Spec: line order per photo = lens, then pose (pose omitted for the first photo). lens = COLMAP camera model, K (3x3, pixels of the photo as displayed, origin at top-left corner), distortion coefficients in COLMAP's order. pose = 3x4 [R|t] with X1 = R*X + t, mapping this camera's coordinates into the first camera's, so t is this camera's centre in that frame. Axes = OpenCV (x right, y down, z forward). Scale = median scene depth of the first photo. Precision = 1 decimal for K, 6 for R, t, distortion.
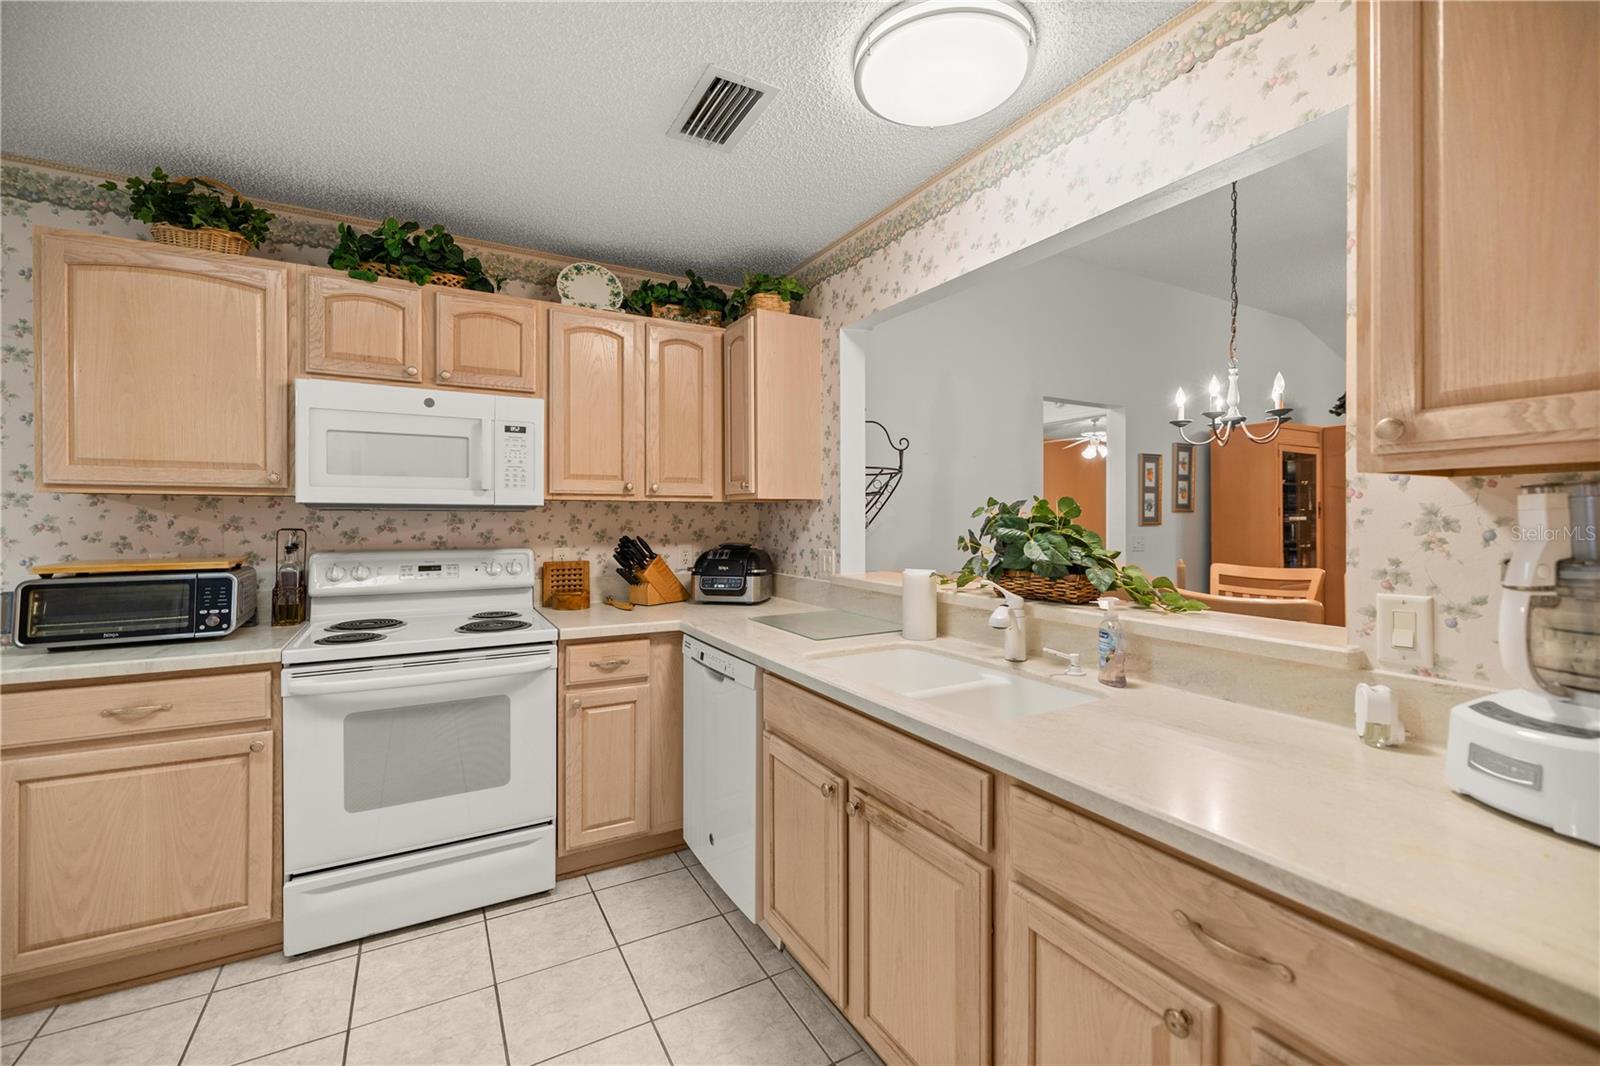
lens RADIAL K [[674.7, 0, 797.8], [0, 674.7, 518.1], [0, 0, 1]] dist [-0.000122, -0.000503]
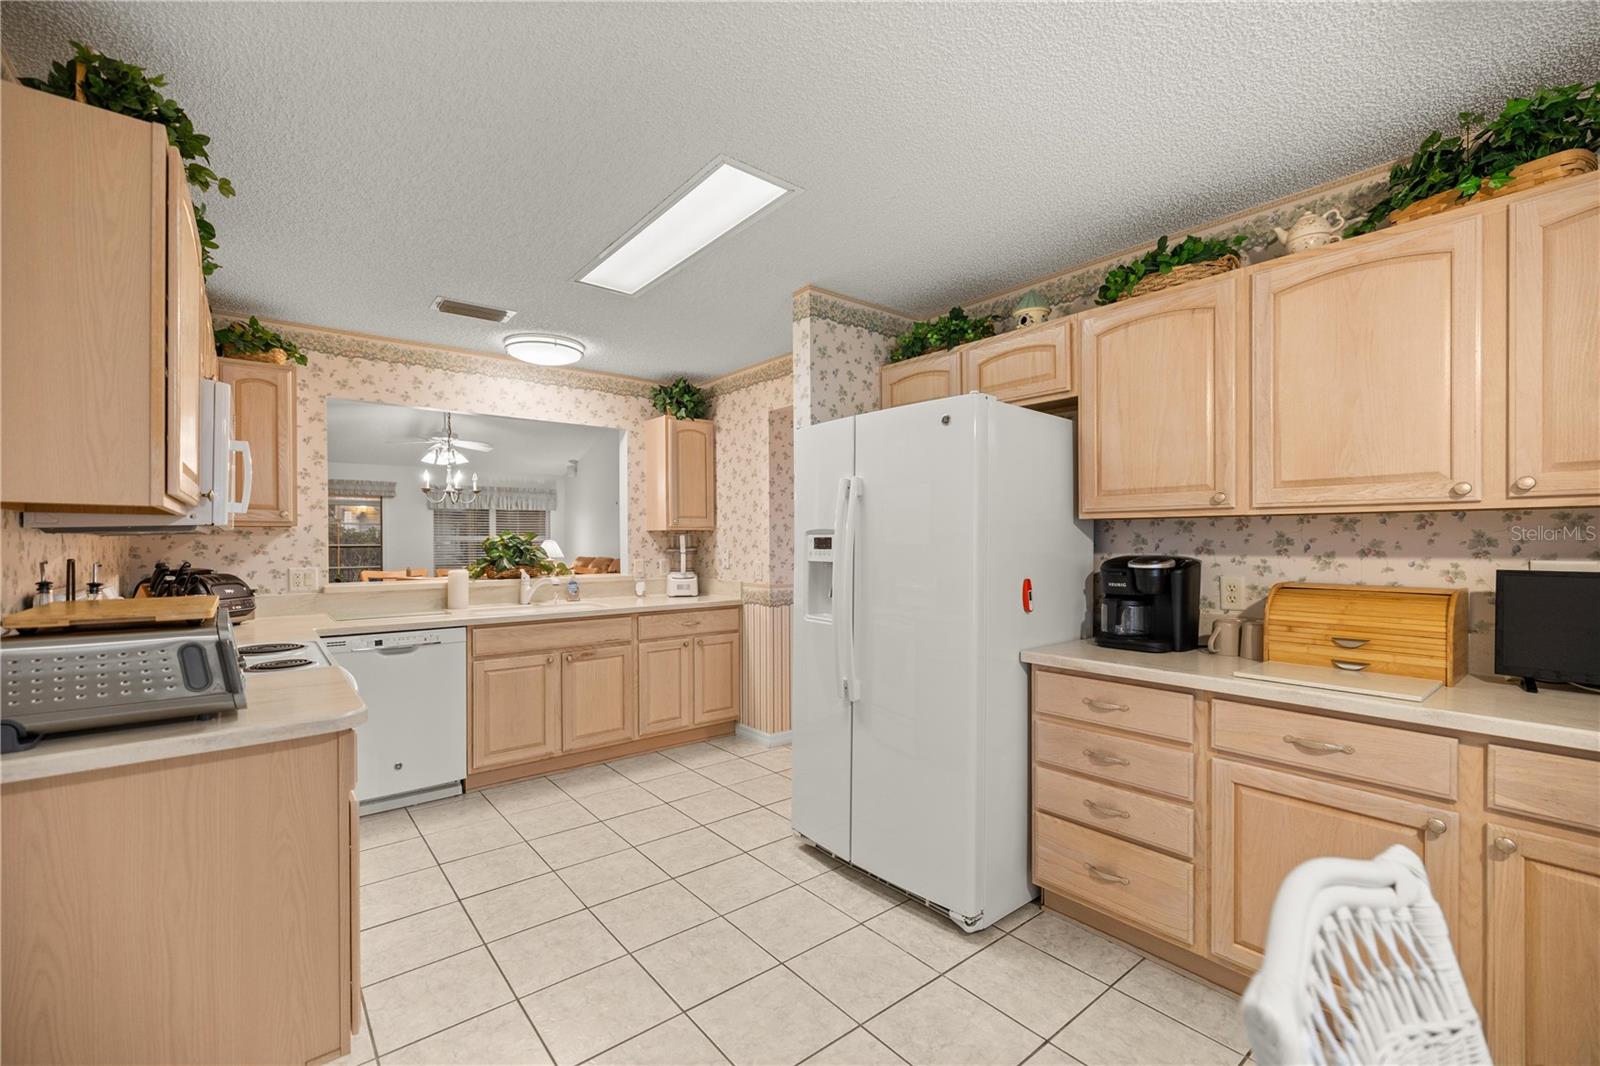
lens RADIAL K [[670.9, 0, 793.5], [0, 670.9, 535.4], [0, 0, 1]] dist [0.000123, -0.000313]
pose [[-0.170474, 0.007946, 0.985330, -1.350500], [0.007946, 0.999946, -0.006689, 0.002238], [-0.985330, 0.006689, -0.170528, 0.332130]]
